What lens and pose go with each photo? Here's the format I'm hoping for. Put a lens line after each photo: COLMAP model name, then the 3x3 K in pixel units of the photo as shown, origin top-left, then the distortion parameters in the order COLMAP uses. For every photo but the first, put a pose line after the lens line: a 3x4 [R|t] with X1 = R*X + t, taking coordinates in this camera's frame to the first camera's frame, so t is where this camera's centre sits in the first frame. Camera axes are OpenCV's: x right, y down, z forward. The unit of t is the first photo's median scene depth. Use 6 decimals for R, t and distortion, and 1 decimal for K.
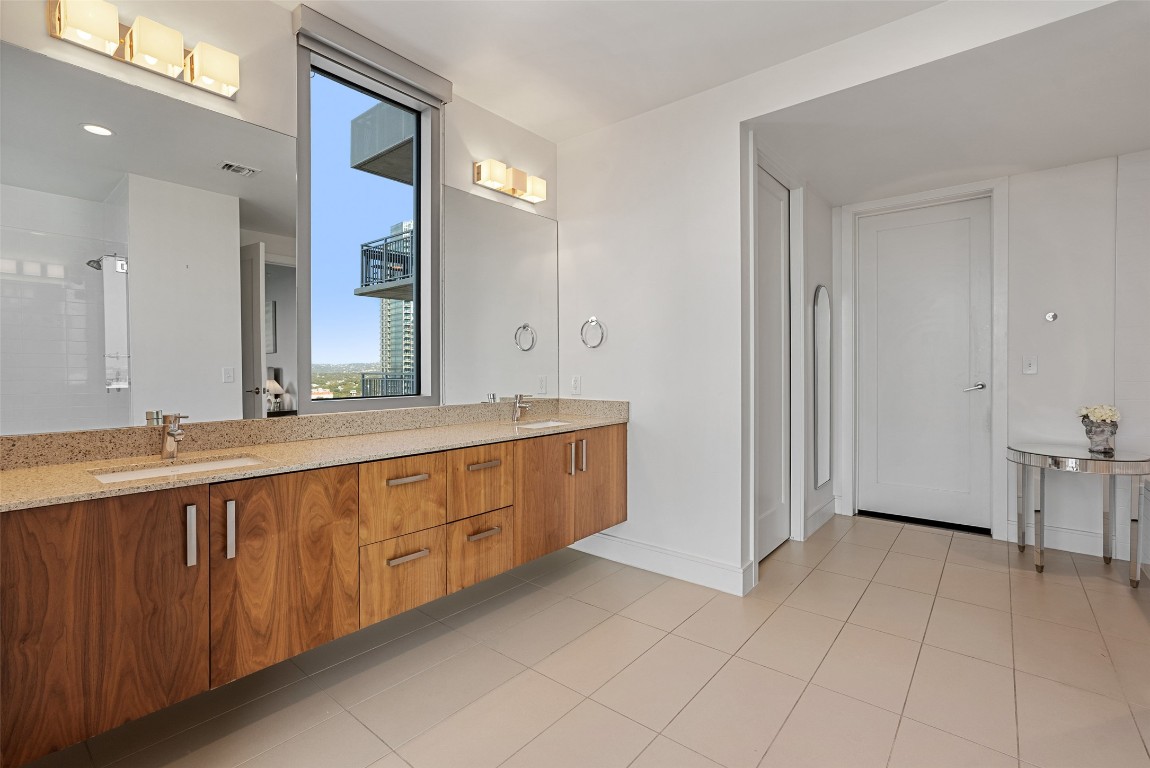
lens RADIAL K [[519.9, 0, 575.2], [0, 519.9, 383.1], [0, 0, 1]] dist [-0.017773, 0.001631]
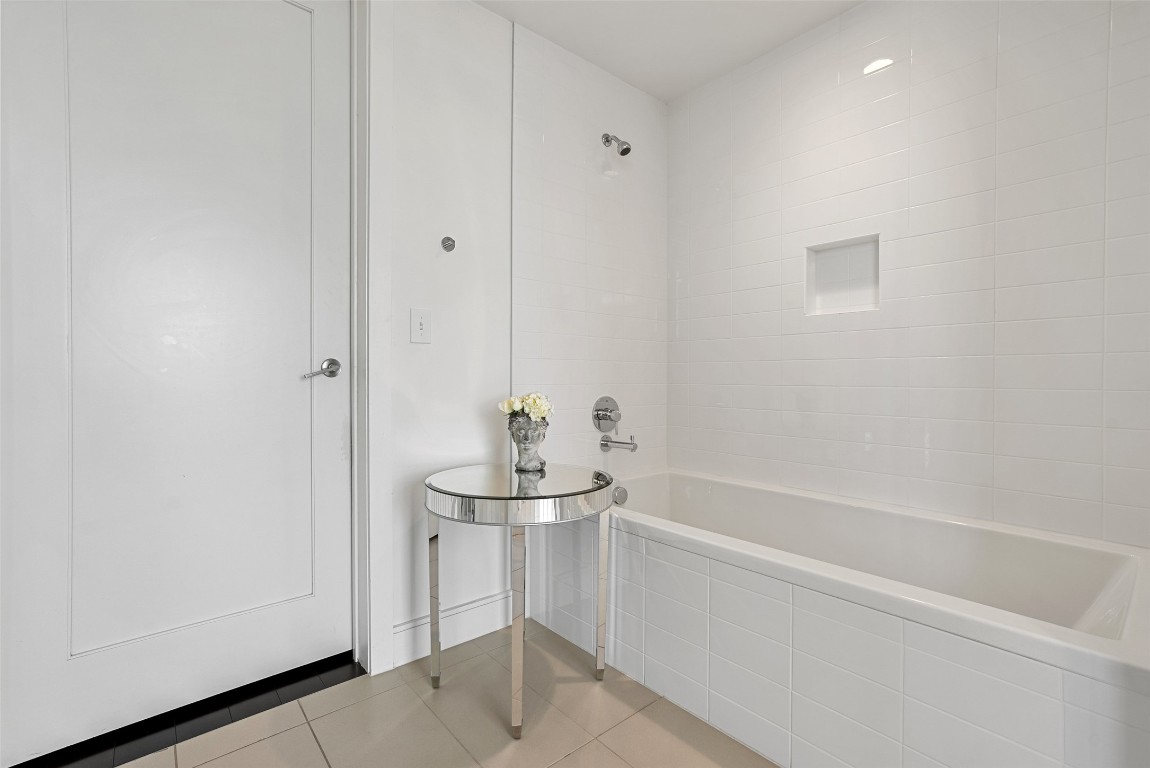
lens RADIAL K [[519.9, 0, 575.9], [0, 519.9, 383.6], [0, 0, 1]] dist [-0.017773, 0.001631]
pose [[0.174553, -0.005165, 0.984634, 0.407174], [0.003845, 0.999982, 0.004564, 0.027865], [-0.984640, 0.002990, 0.174570, 0.797639]]
